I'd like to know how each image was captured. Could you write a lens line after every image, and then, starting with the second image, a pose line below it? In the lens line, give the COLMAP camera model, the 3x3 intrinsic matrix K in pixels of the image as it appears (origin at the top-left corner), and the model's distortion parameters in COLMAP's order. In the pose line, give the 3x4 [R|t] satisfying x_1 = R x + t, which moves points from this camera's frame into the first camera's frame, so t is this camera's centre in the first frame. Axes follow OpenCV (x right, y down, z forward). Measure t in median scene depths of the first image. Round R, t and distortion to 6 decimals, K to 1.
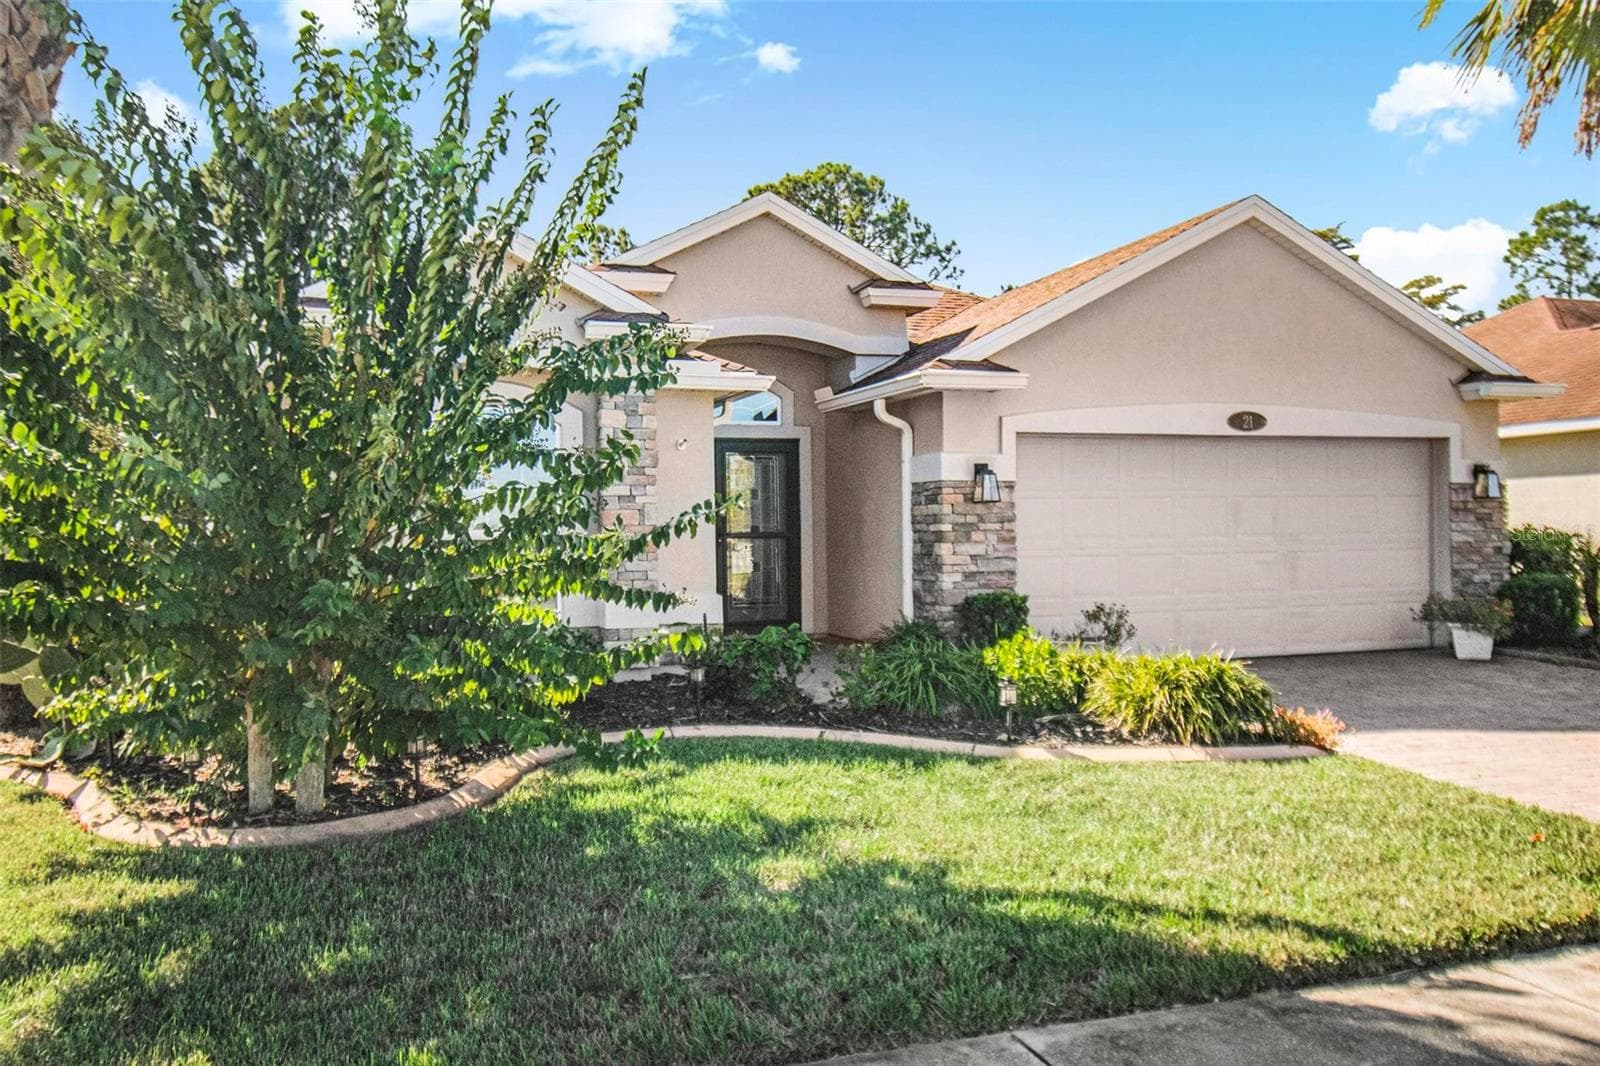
lens RADIAL K [[1256.7, 0, 797.7], [0, 1256.7, 515.7], [0, 0, 1]] dist [-0.001899, -0.006631]
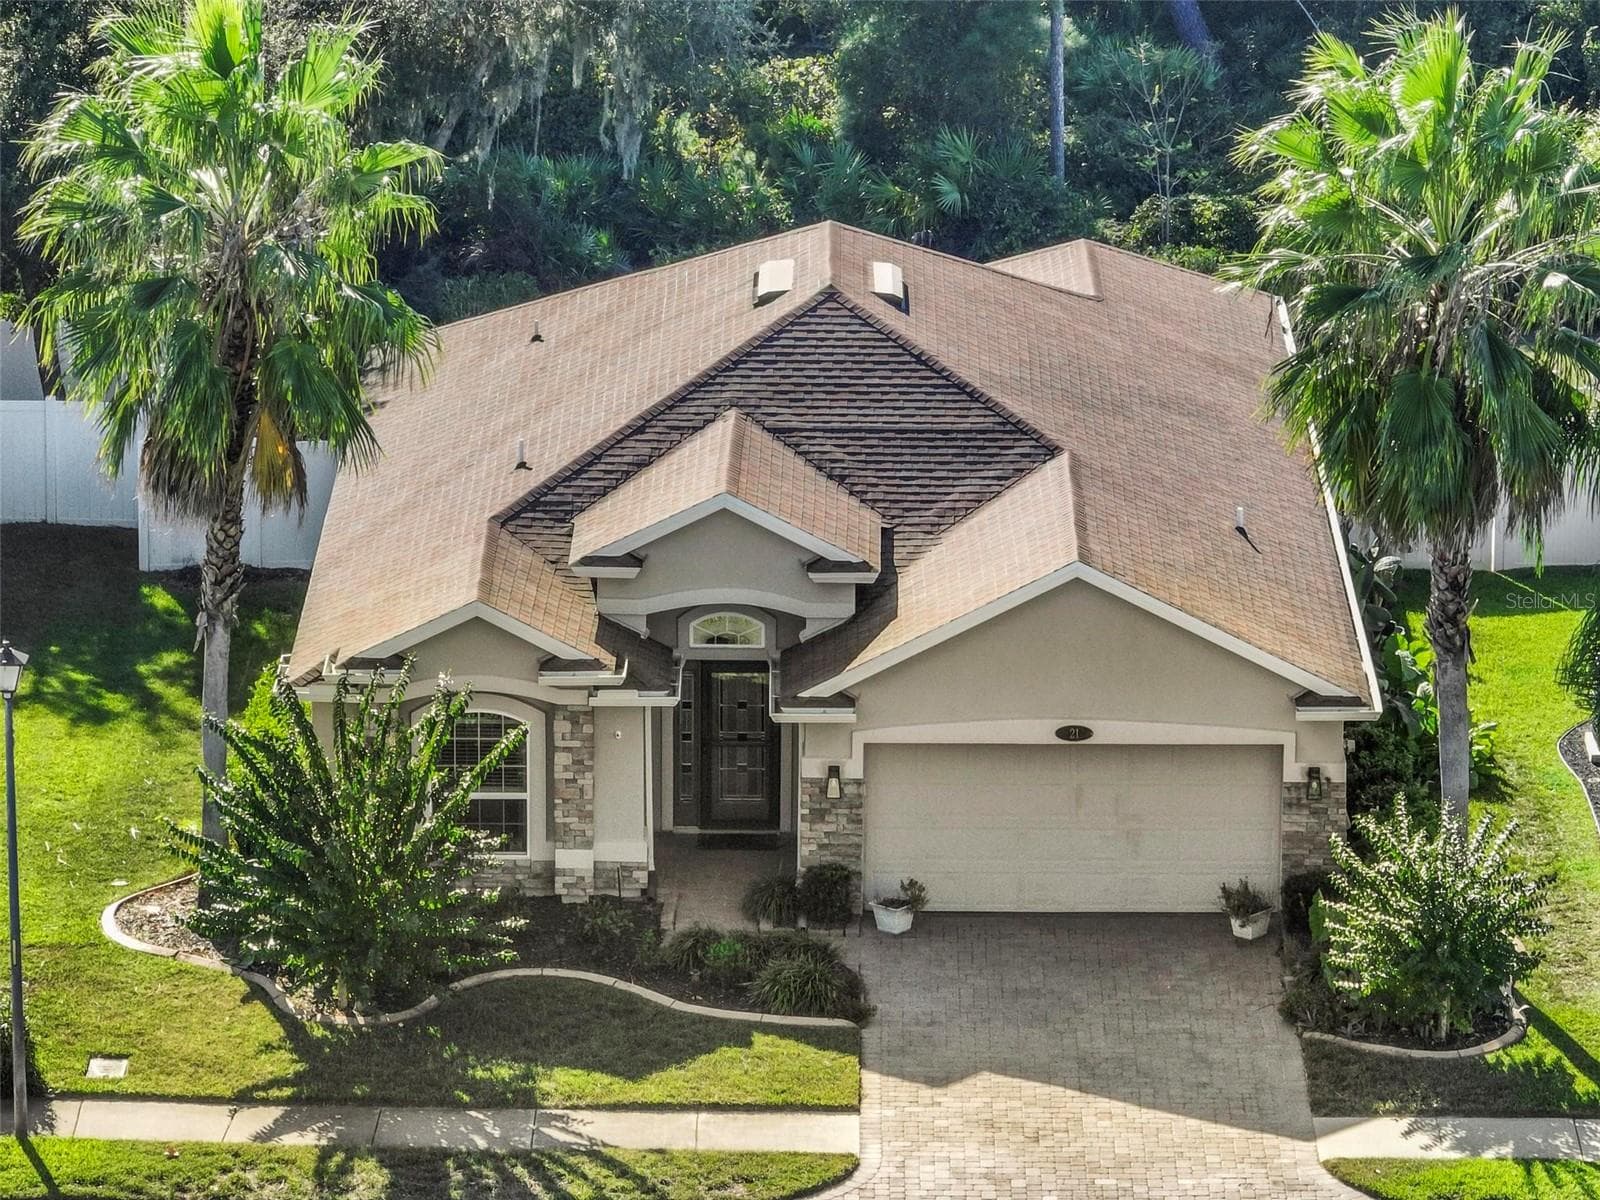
lens RADIAL K [[8313.0, 0, 800.0], [0, 8313.0, 600.0], [0, 0, 1]] dist [-0.432297, 9.913353]
pose [[0.946789, 0.097893, -0.306606, 2.584040], [-0.012481, 0.963073, 0.268949, -2.384625], [0.321612, -0.250811, 0.913049, -6.479793]]
